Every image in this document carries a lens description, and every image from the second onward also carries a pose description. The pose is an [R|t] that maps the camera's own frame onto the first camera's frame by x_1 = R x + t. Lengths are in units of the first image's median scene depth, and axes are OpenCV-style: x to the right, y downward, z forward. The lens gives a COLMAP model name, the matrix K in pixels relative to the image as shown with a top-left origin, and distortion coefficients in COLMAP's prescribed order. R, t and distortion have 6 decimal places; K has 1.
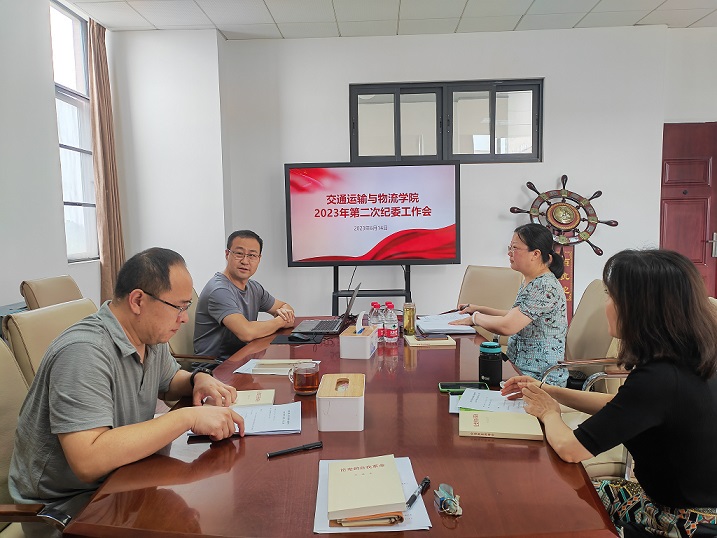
lens RADIAL K [[551.6, 0, 358.5], [0, 551.6, 269.0], [0, 0, 1]] dist [0.026996, -0.002006]
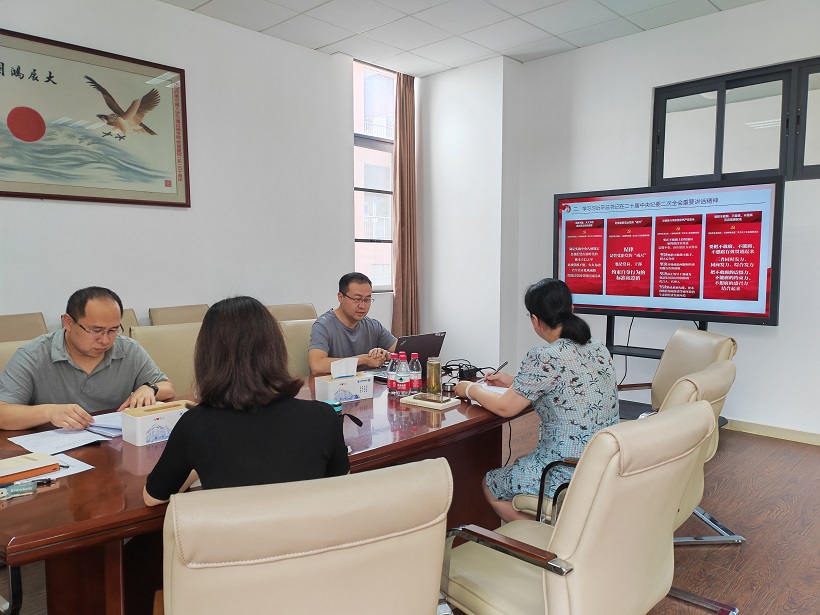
lens RADIAL K [[620.6, 0, 410.0], [0, 620.6, 307.5], [0, 0, 1]] dist [0.039326, -0.005985]
pose [[0.761137, 0.069653, -0.644840, 0.332823], [-0.071432, 0.997171, 0.023395, -0.017858], [0.644646, 0.028256, 0.763959, 0.103827]]
